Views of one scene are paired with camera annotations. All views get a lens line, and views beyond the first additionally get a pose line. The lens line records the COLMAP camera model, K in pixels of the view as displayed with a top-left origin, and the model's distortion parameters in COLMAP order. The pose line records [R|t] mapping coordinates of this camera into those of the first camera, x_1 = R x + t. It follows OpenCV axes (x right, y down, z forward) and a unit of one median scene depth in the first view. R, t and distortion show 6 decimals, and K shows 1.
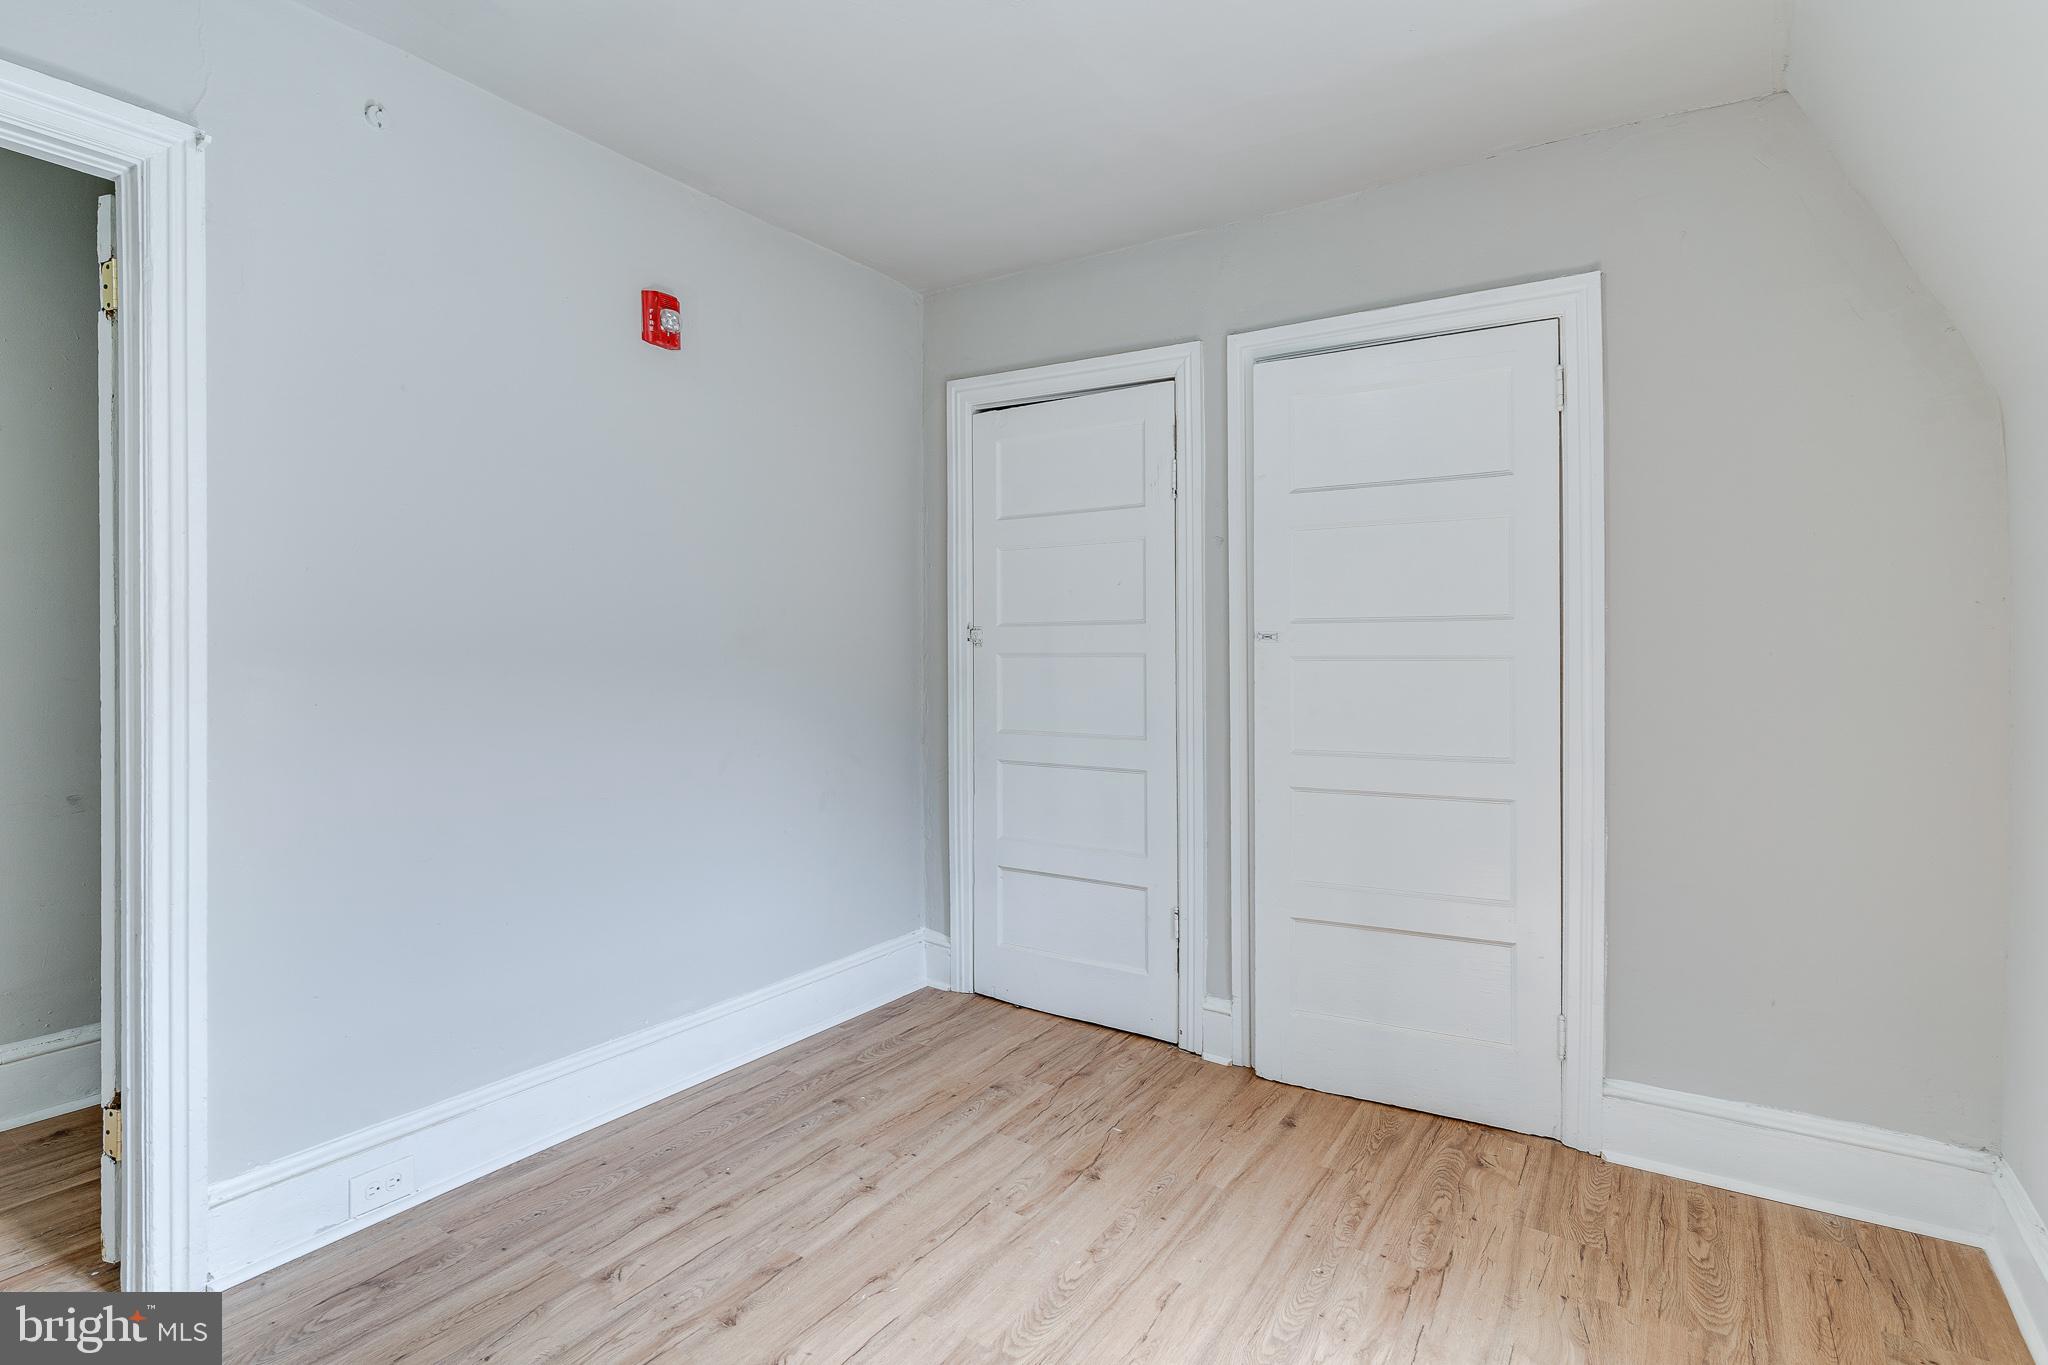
lens RADIAL K [[993.1, 0, 1007.9], [0, 993.1, 643.1], [0, 0, 1]] dist [0.000843, 0.000202]
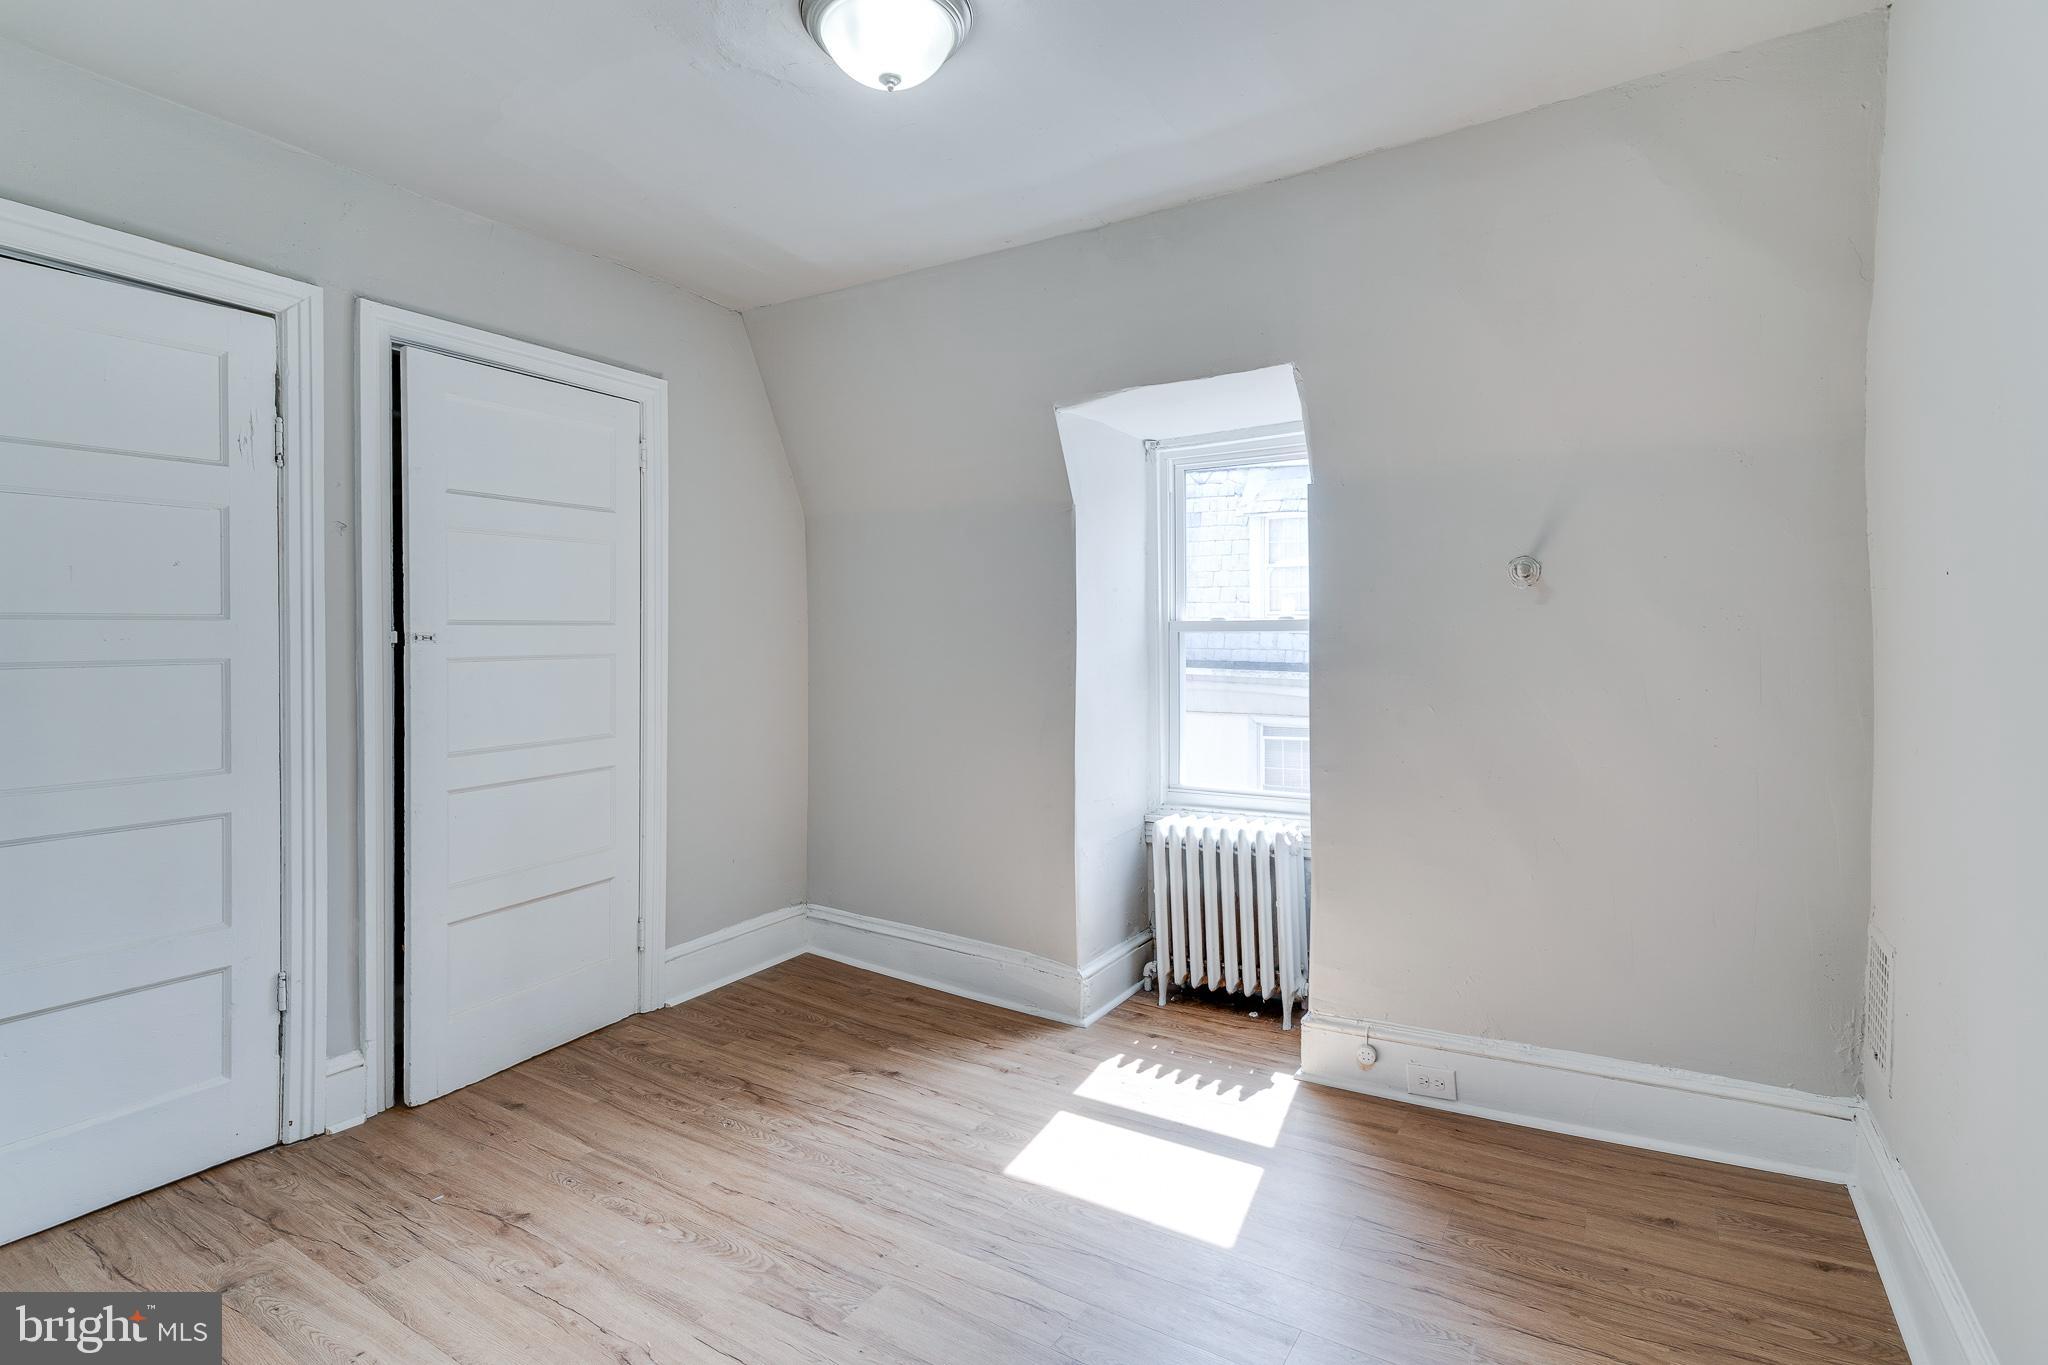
lens RADIAL K [[988.8, 0, 1022.8], [0, 988.8, 636.6], [0, 0, 1]] dist [0.000260, 0.000356]
pose [[-0.028508, 0.001573, 0.999592, -0.809460], [0.001729, 0.999997, -0.001525, -0.006649], [-0.999592, 0.001685, -0.028510, 0.522145]]
